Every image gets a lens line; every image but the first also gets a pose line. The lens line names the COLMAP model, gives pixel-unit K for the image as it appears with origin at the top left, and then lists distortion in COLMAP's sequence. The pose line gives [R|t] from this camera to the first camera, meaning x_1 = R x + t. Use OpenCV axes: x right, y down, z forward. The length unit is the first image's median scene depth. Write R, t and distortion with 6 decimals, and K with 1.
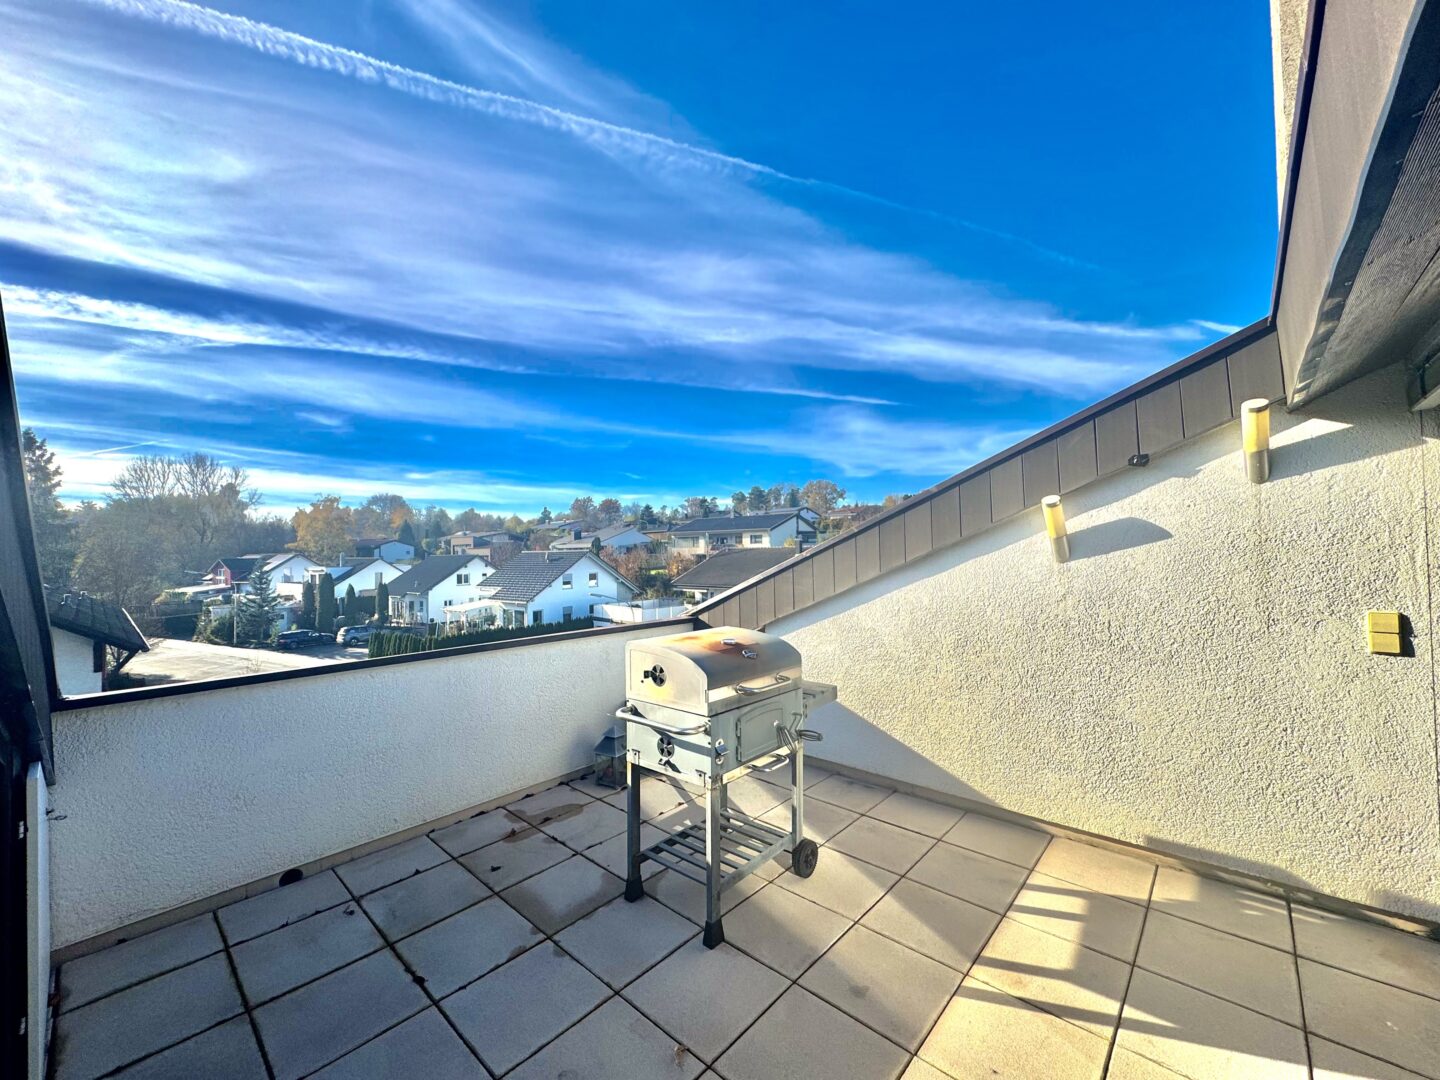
lens RADIAL K [[568.0, 0, 720.0], [0, 568.0, 540.0], [0, 0, 1]] dist [-0.001196, -0.000075]
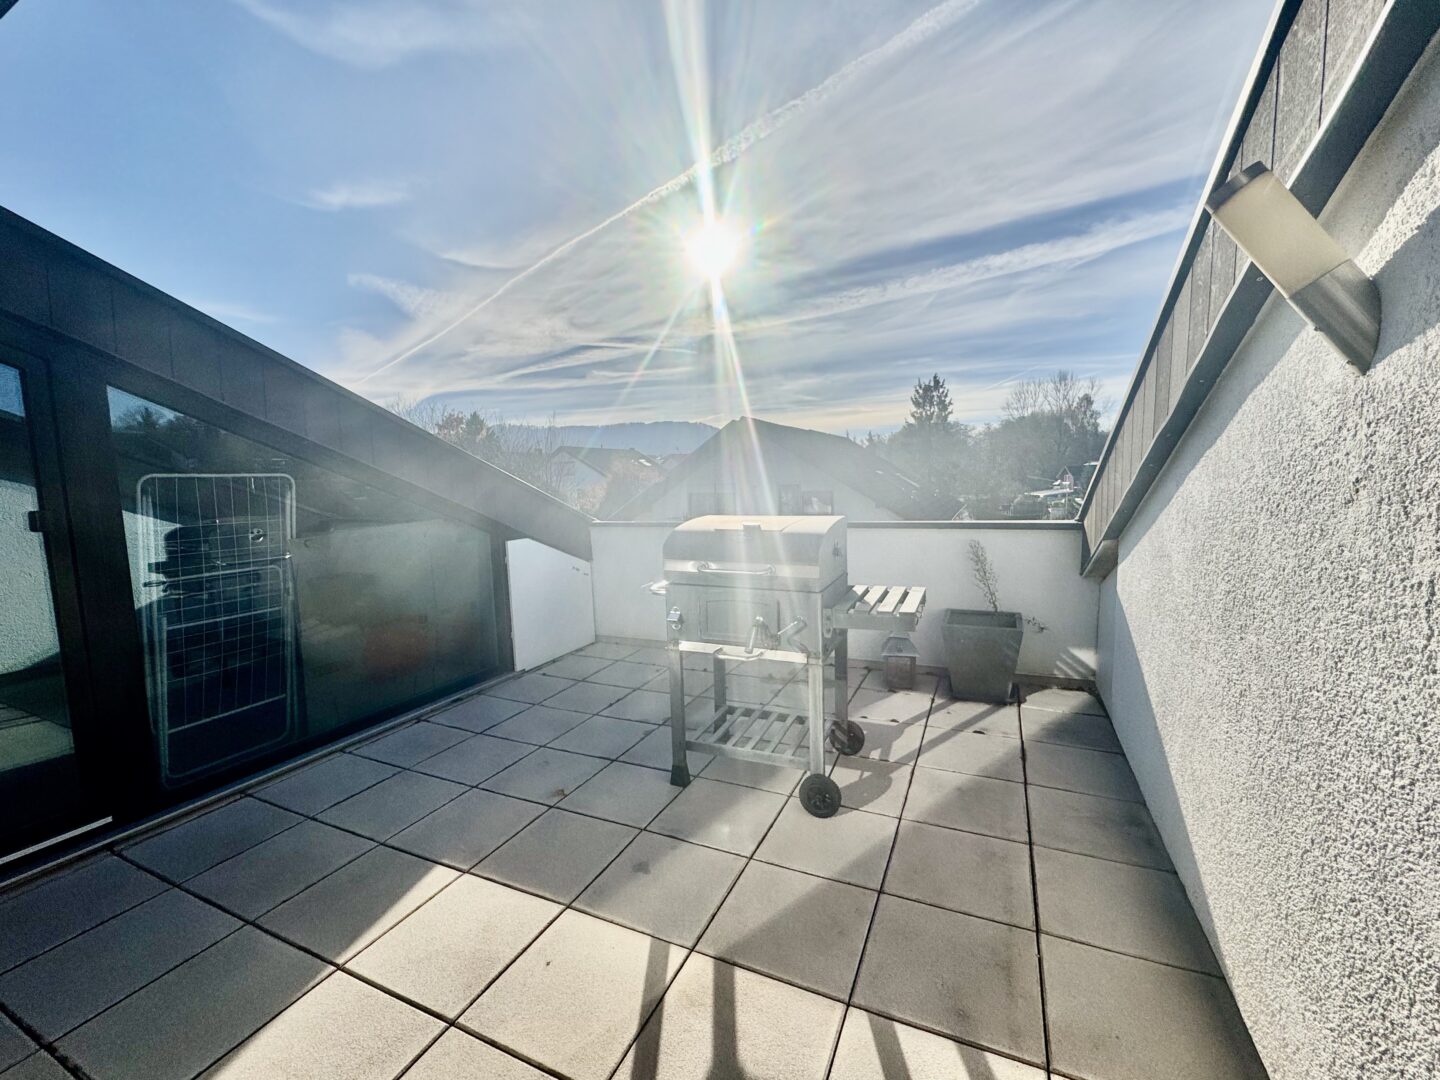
lens RADIAL K [[591.4, 0, 720.0], [0, 591.4, 540.0], [0, 0, 1]] dist [0.000806, -0.000003]
pose [[0.301902, 0.102428, -0.947820, 0.890229], [0.049299, 0.991204, 0.122819, 0.081385], [0.952063, -0.083806, 0.294197, 0.646422]]
